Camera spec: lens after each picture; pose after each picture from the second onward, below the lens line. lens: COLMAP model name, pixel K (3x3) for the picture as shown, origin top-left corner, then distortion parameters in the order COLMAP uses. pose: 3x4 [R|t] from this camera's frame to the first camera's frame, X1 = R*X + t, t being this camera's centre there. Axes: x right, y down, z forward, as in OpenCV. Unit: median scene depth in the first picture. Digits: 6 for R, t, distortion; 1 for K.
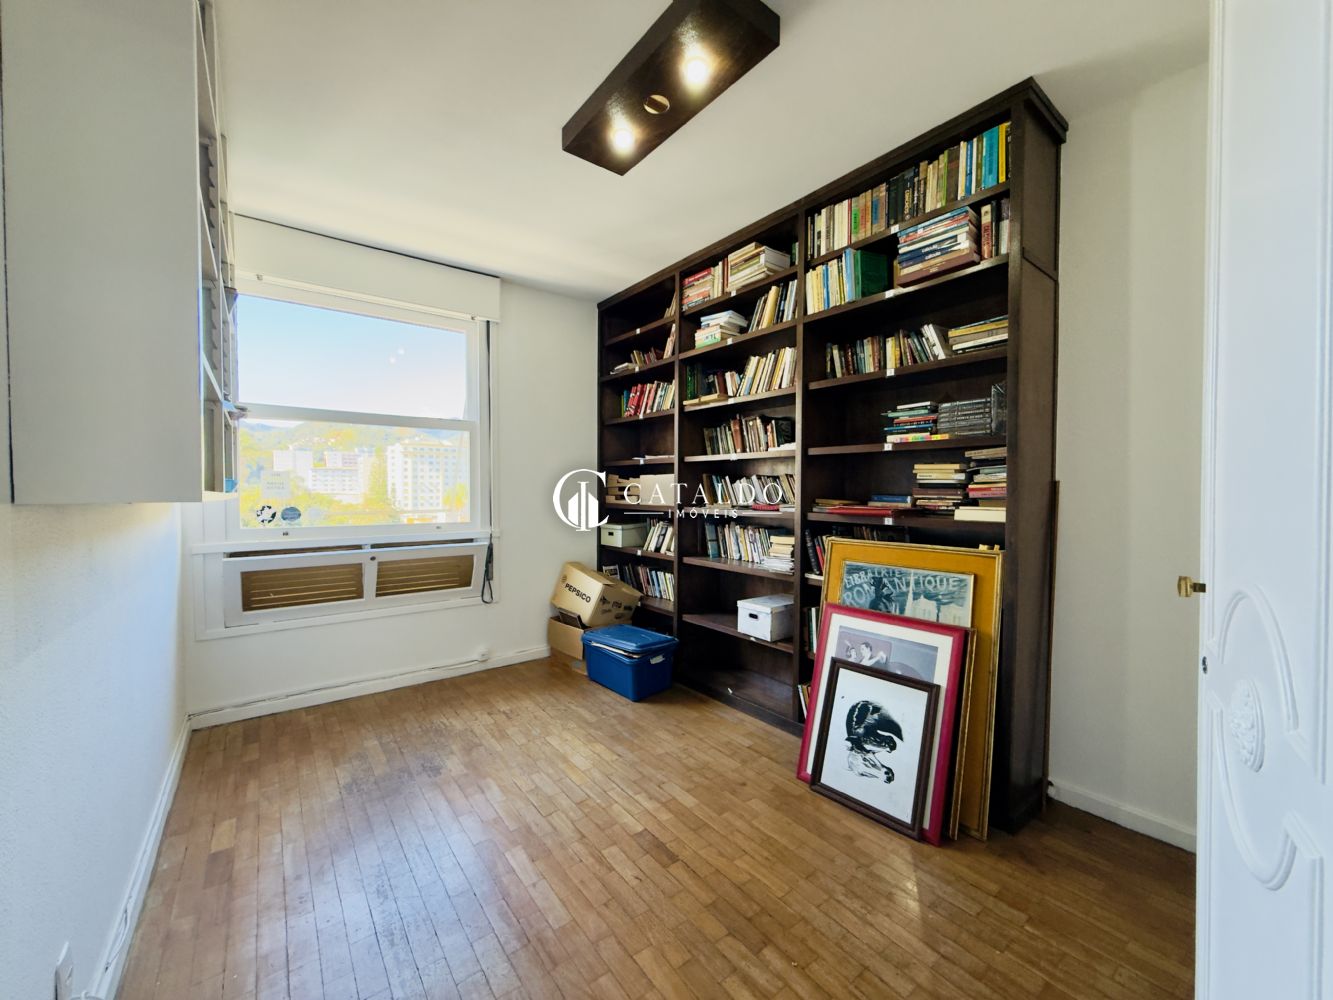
lens RADIAL K [[528.0, 0, 667.6], [0, 528.0, 503.1], [0, 0, 1]] dist [0.002735, -0.000066]
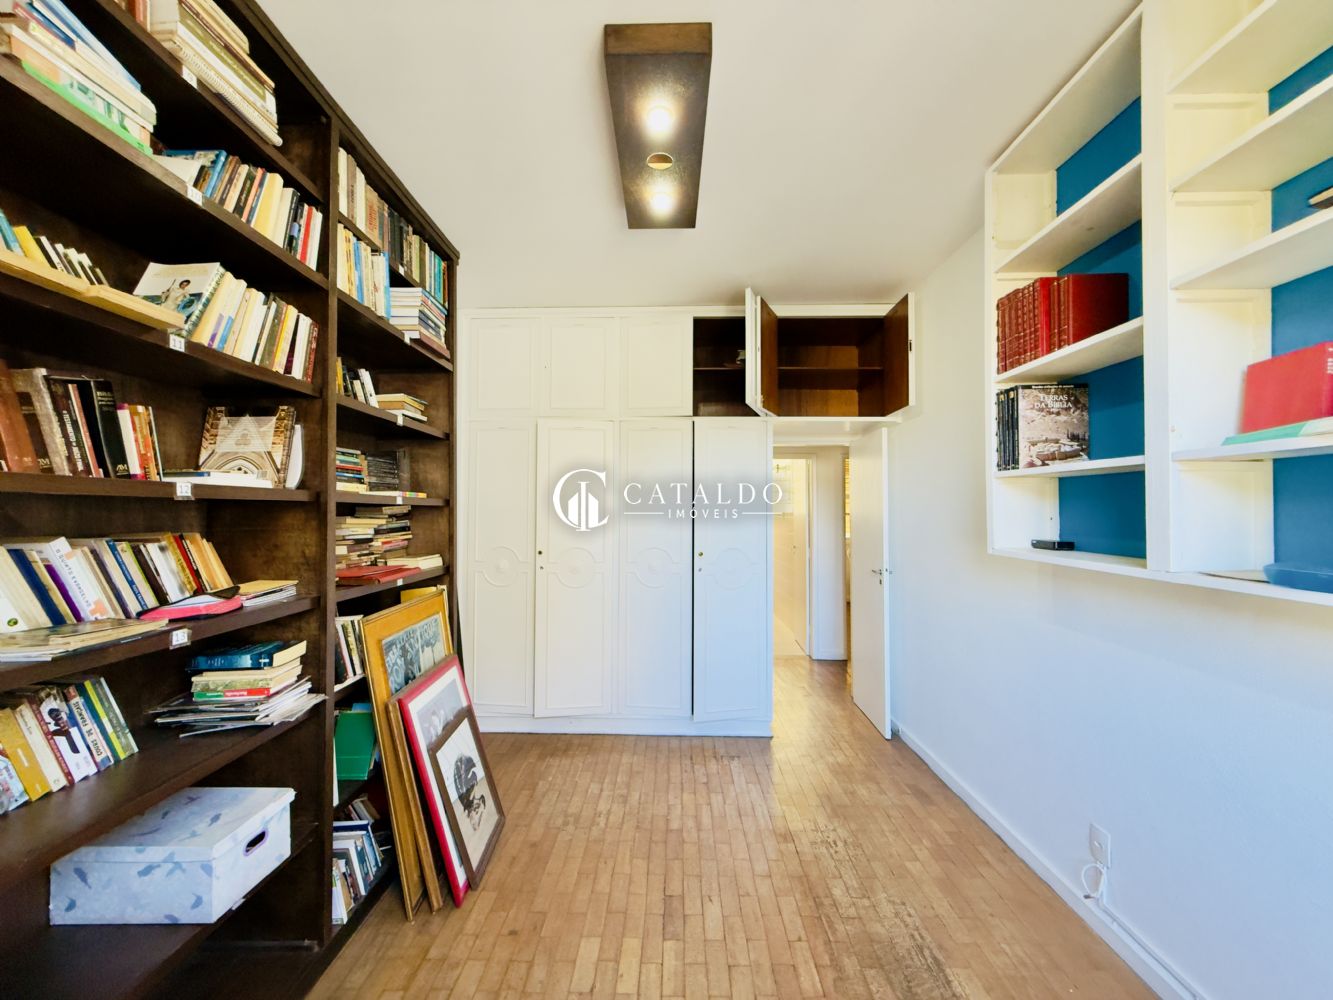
lens RADIAL K [[528.0, 0, 668.5], [0, 528.0, 508.6], [0, 0, 1]] dist [0.002735, -0.000066]
pose [[-0.783009, 0.013401, 0.621866, -0.652620], [0.026175, 0.999592, 0.011416, -0.114146], [-0.621459, 0.025217, -0.783041, 1.805778]]
